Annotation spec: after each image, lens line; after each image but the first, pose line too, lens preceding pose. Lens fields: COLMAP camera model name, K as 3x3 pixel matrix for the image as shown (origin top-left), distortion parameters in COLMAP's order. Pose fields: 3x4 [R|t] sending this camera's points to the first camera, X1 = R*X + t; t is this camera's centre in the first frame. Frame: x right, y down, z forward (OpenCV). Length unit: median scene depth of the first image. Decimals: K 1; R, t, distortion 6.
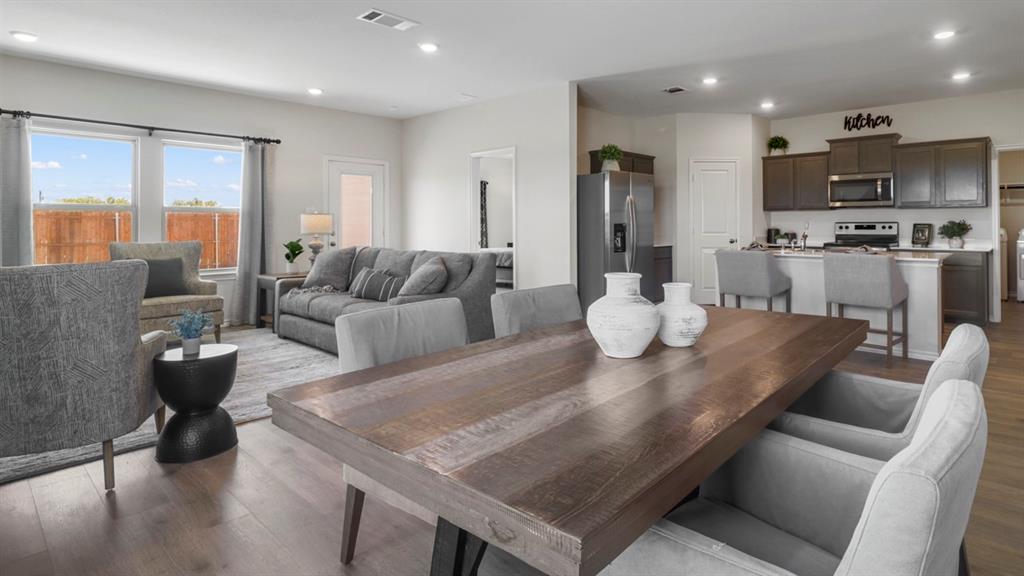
lens RADIAL K [[529.6, 0, 575.2], [0, 529.6, 217.8], [0, 0, 1]] dist [0.001627, 0.000121]
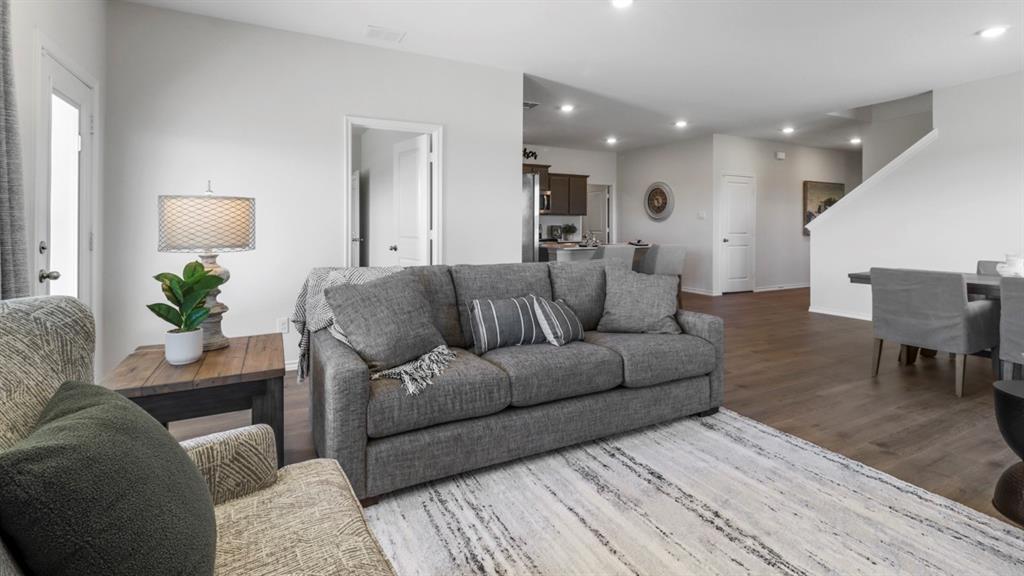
lens RADIAL K [[474.6, 0, 508.3], [0, 474.6, 224.8], [0, 0, 1]] dist [0.002093, 0.000115]
pose [[0.371932, 0.004006, 0.928251, -0.651313], [-0.016780, 0.999856, 0.002409, 0.007159], [-0.928108, -0.016472, 0.371945, 0.570663]]
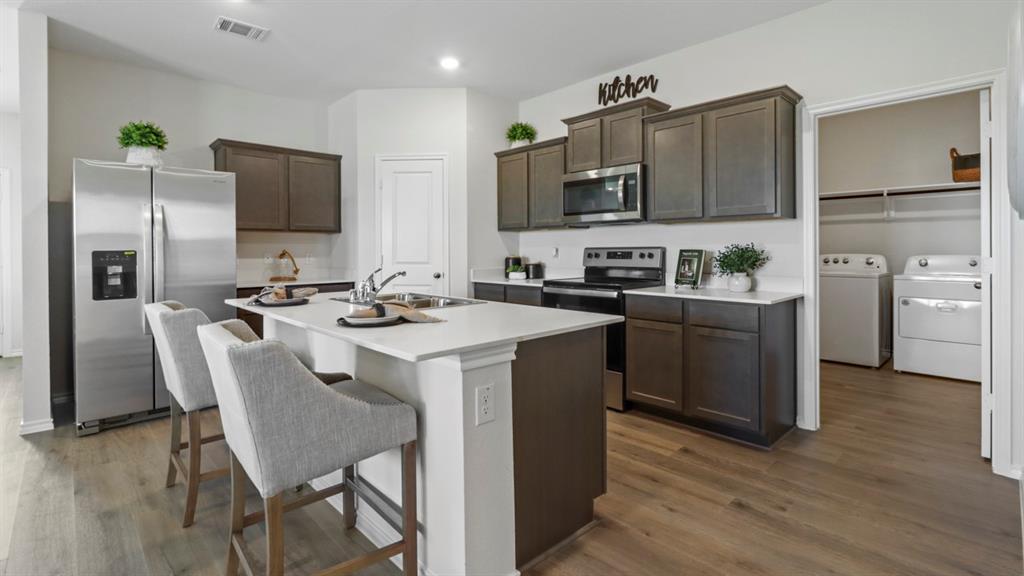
lens RADIAL K [[469.3, 0, 505.5], [0, 469.3, 252.2], [0, 0, 1]] dist [0.001564, 0.000204]
pose [[0.994568, -0.001380, -0.104082, 0.471773], [0.003217, 0.999842, 0.017487, 0.003835], [0.104041, -0.017727, 0.994415, 0.430250]]
